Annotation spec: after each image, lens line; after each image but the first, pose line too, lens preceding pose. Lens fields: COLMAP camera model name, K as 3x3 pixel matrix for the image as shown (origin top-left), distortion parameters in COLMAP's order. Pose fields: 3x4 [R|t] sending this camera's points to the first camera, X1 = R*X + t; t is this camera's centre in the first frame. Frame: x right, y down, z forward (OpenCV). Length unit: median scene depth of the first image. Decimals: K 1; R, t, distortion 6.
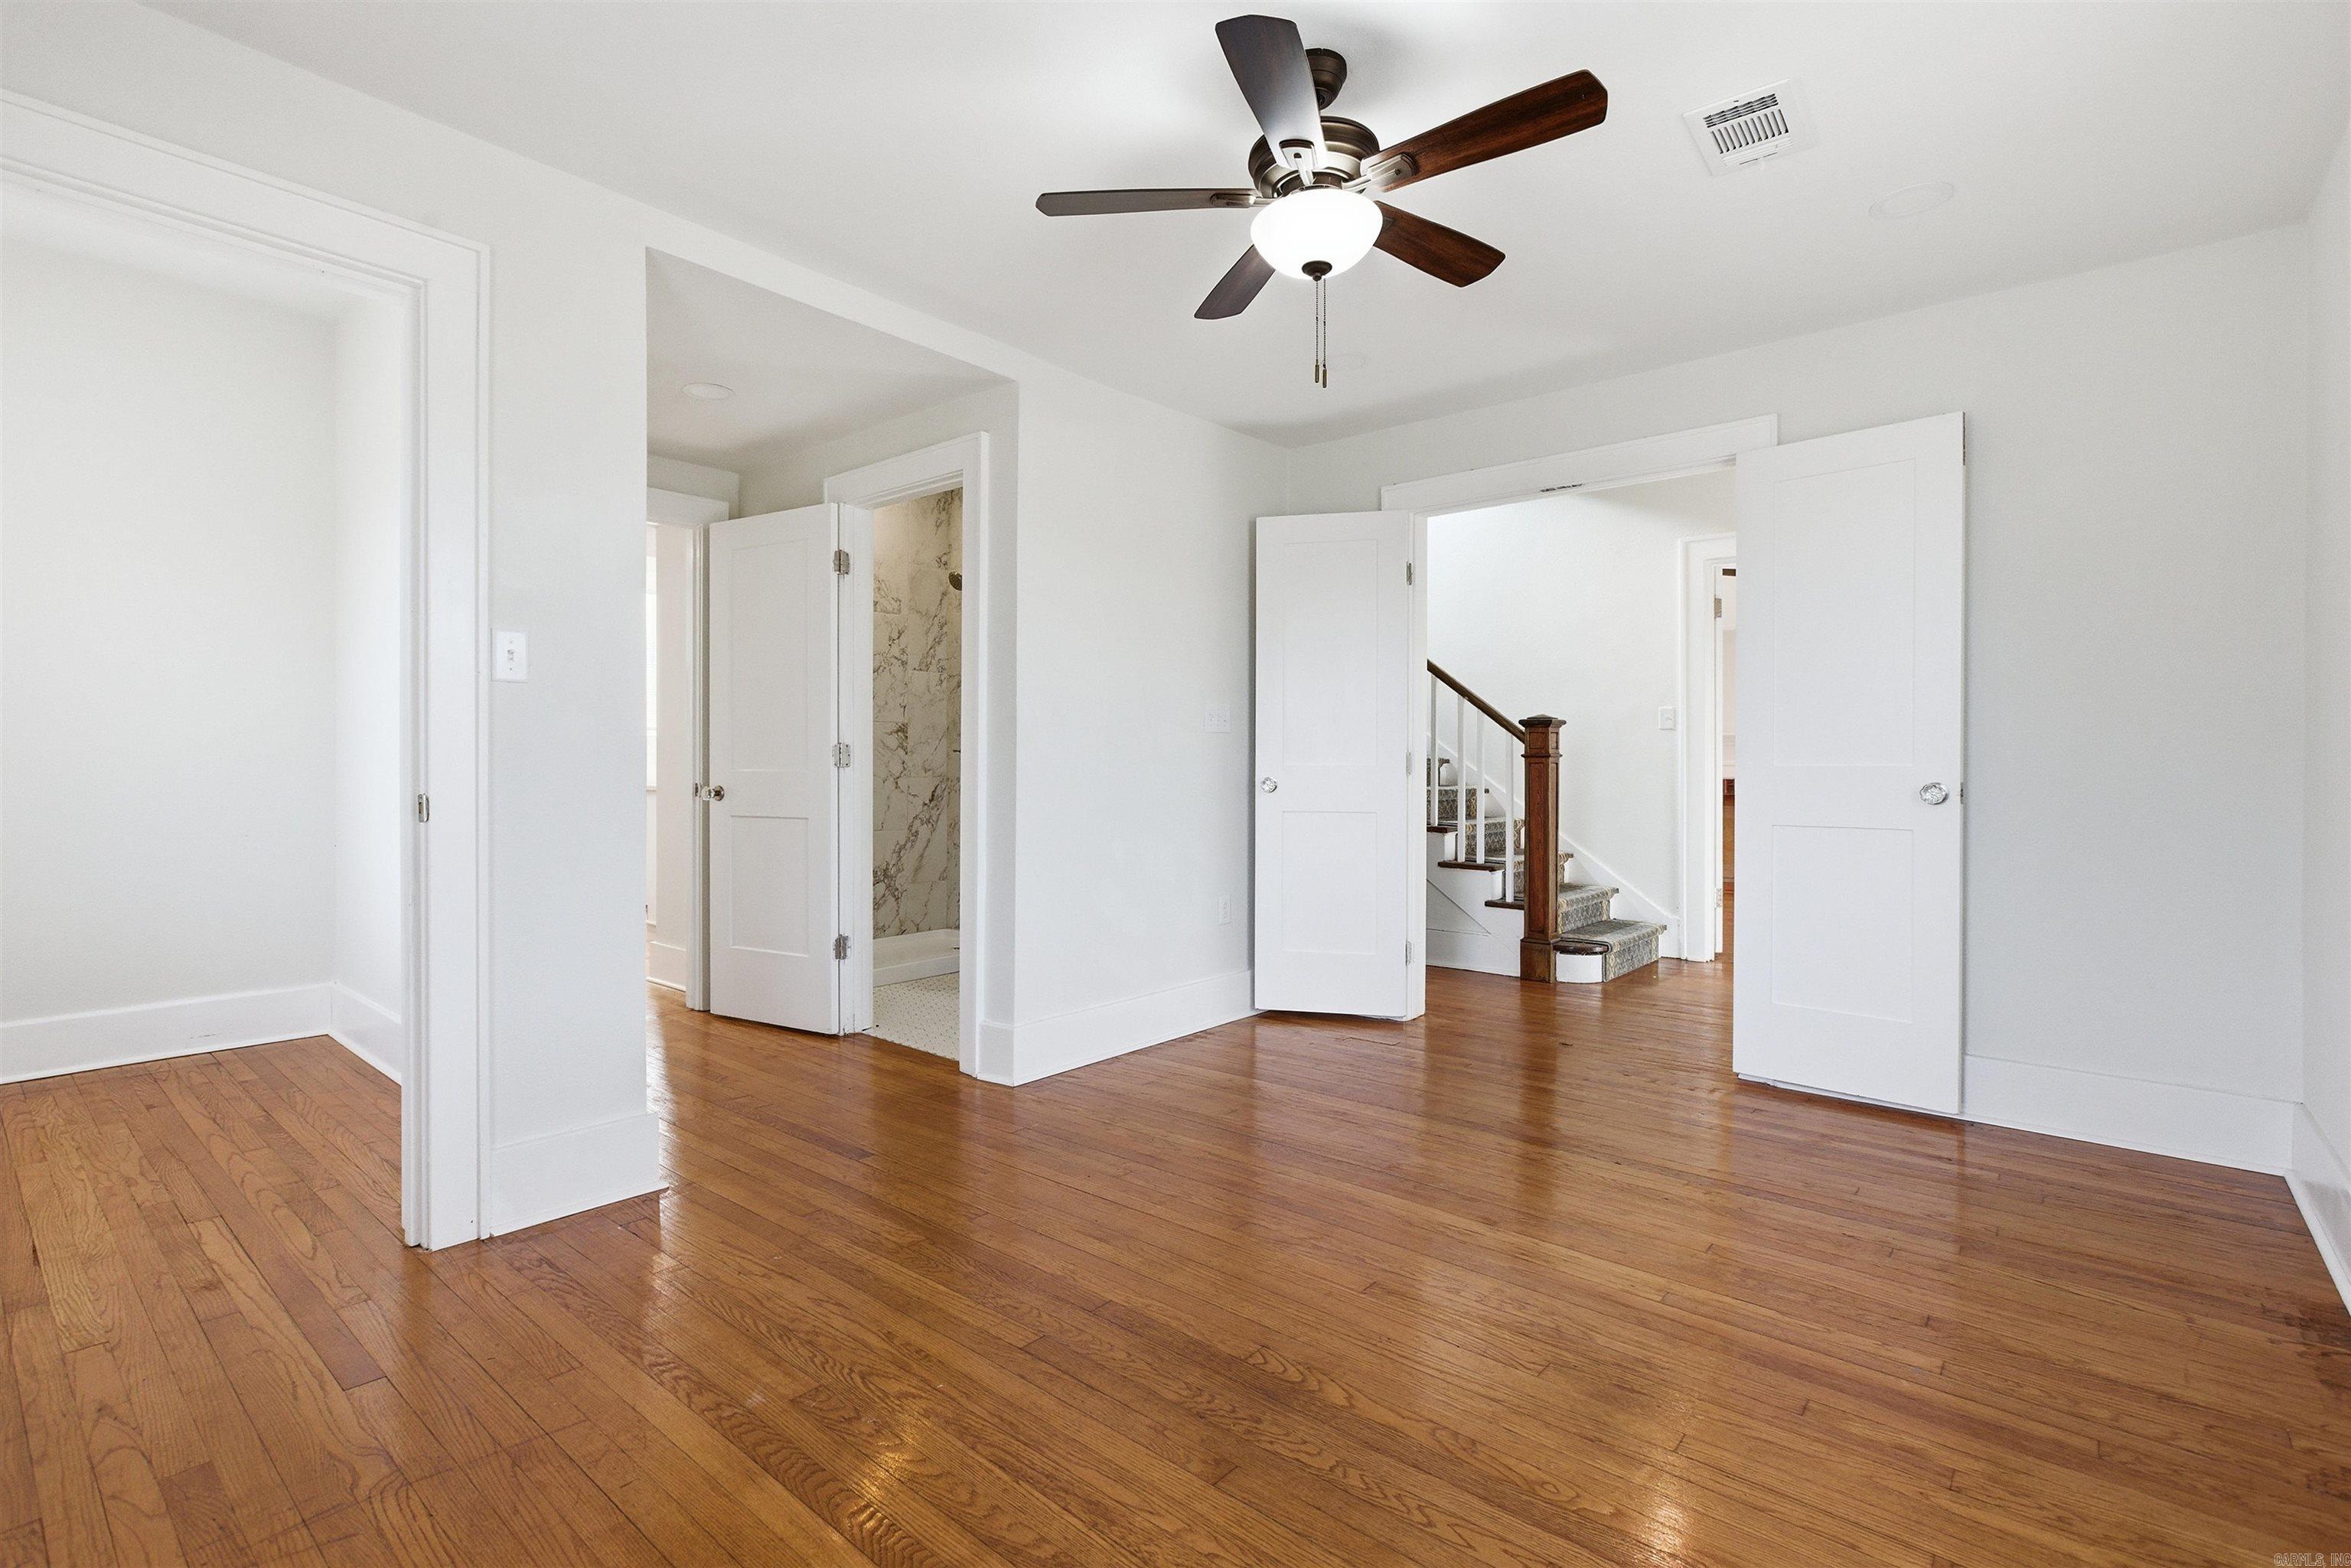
lens RADIAL K [[1071.7, 0, 1181.5], [0, 1071.7, 779.4], [0, 0, 1]] dist [0.002234, 0.000997]
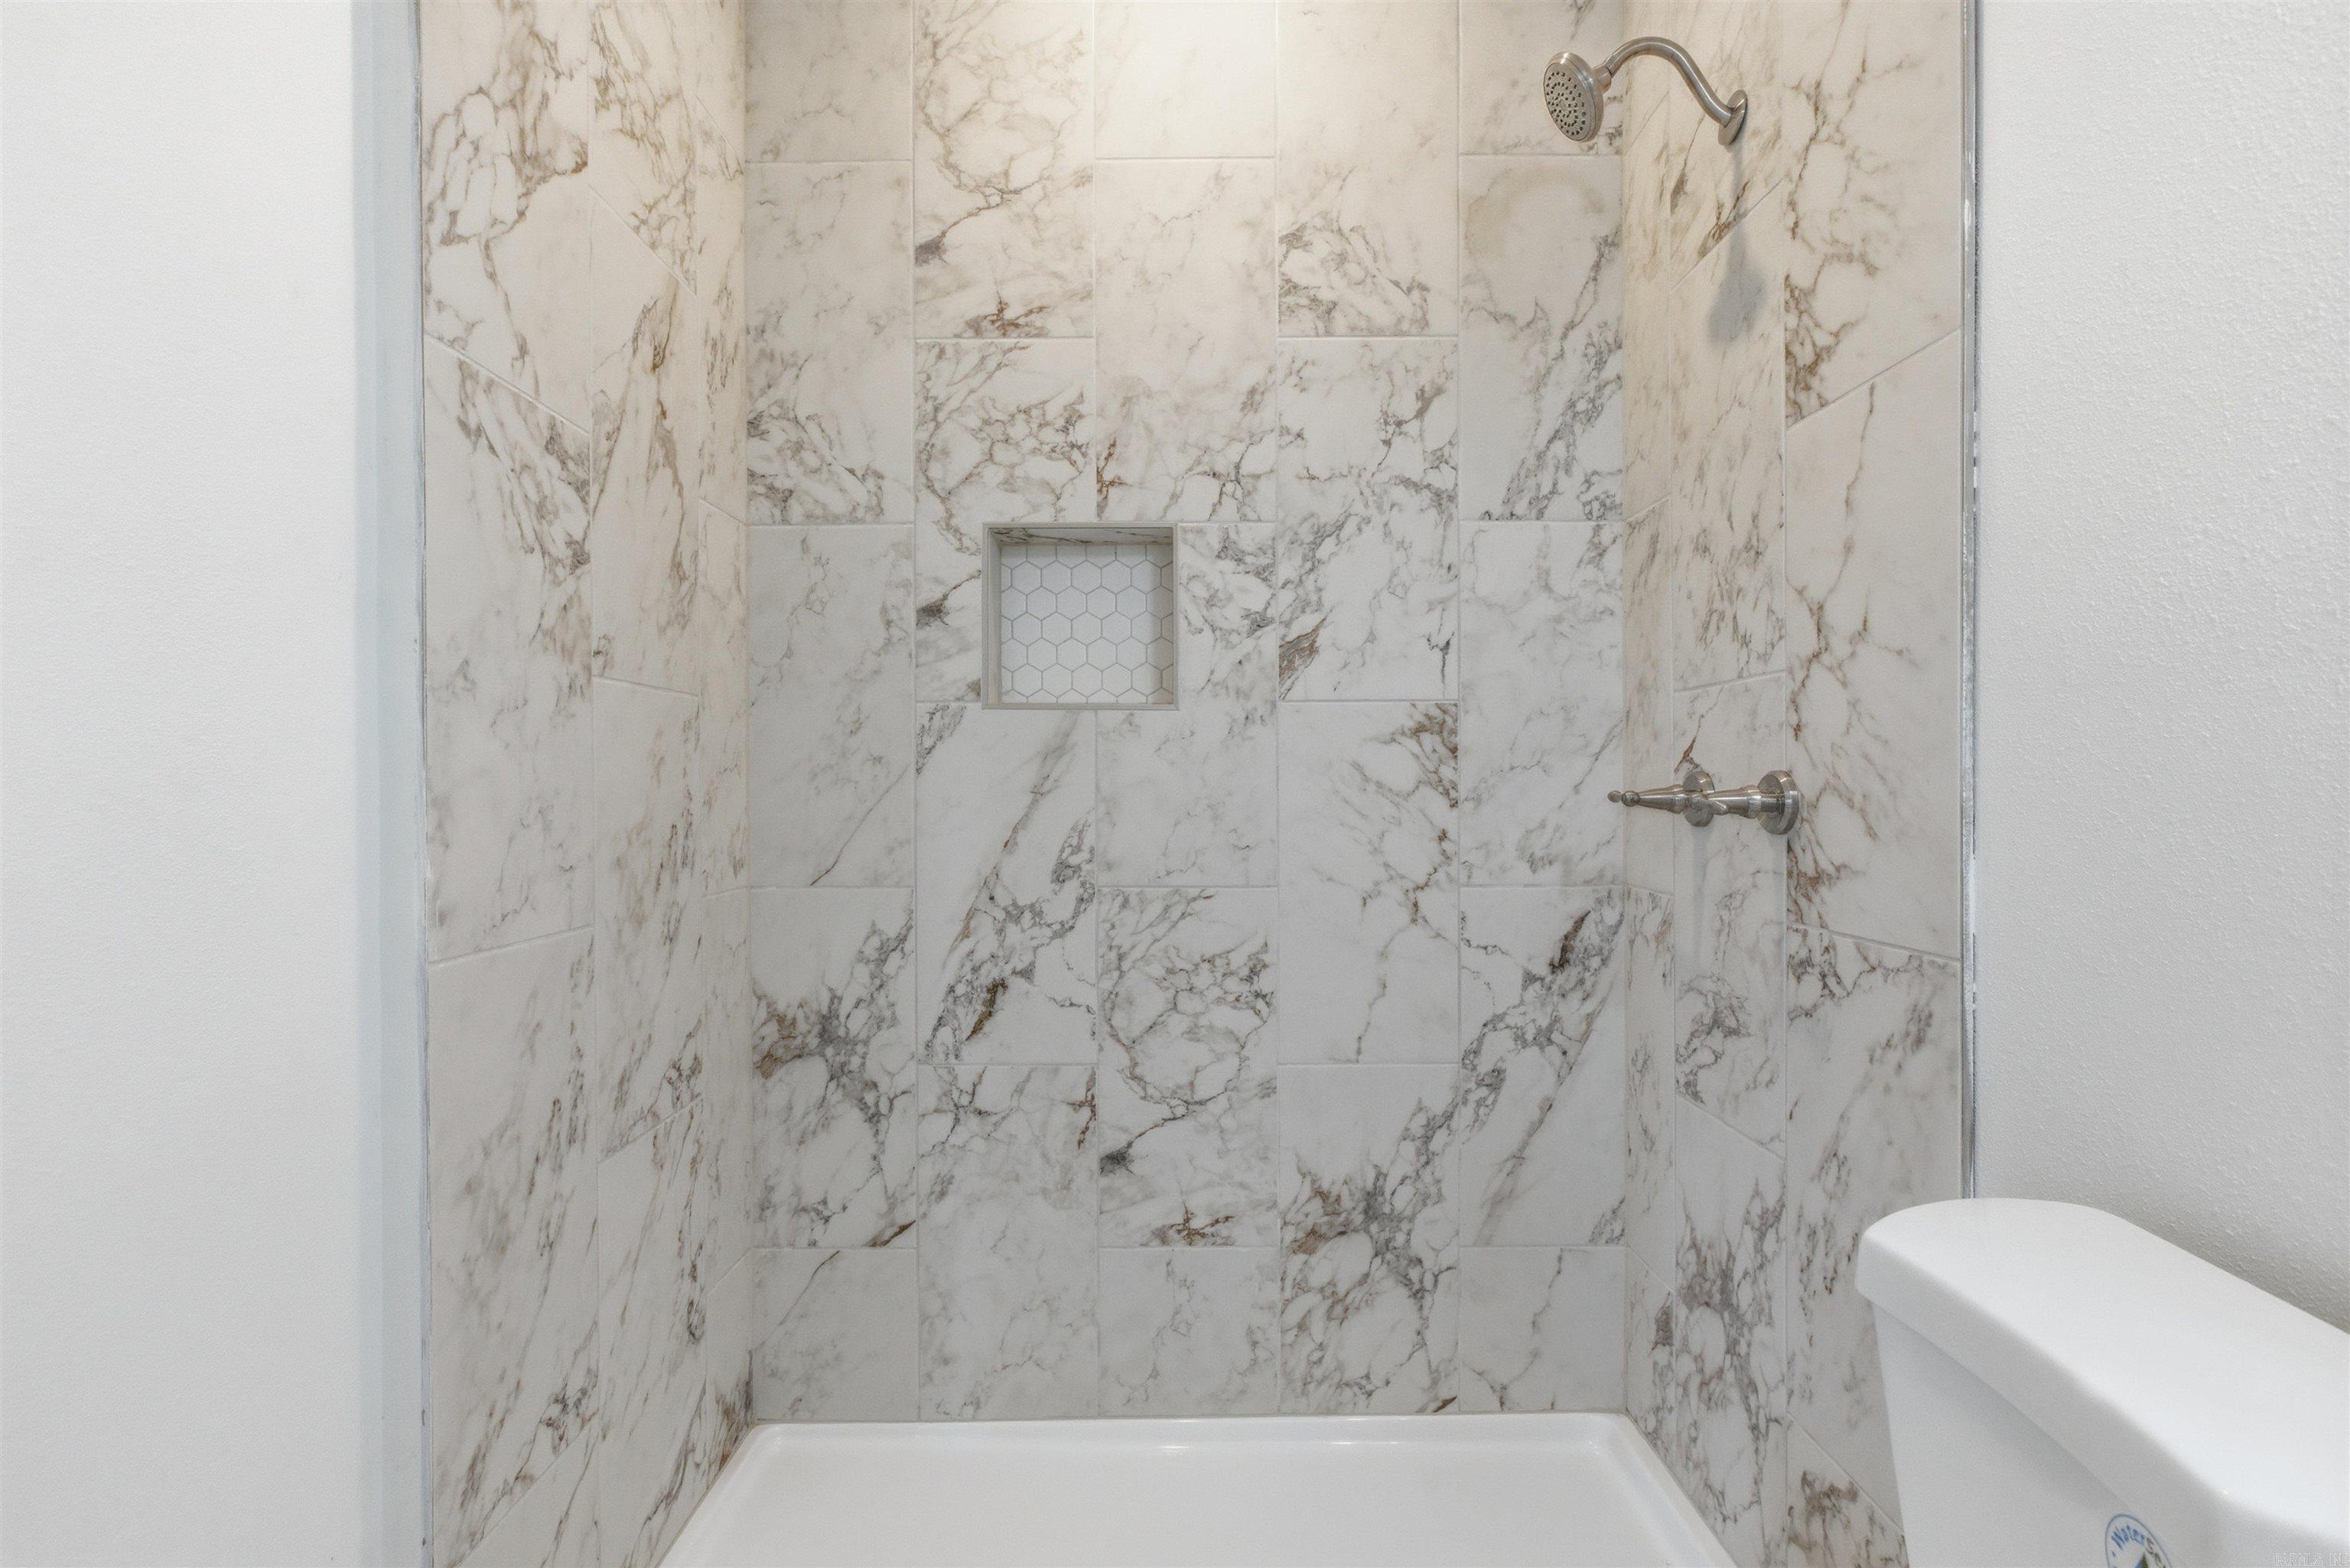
lens RADIAL K [[1071.2, 0, 1175.5], [0, 1071.2, 787.0], [0, 0, 1]] dist [0.002234, 0.000997]
pose [[0.647153, 0.003805, -0.762350, -0.081408], [-0.001138, 0.999991, 0.004024, -0.030314], [0.762359, -0.001737, 0.647152, 0.748874]]
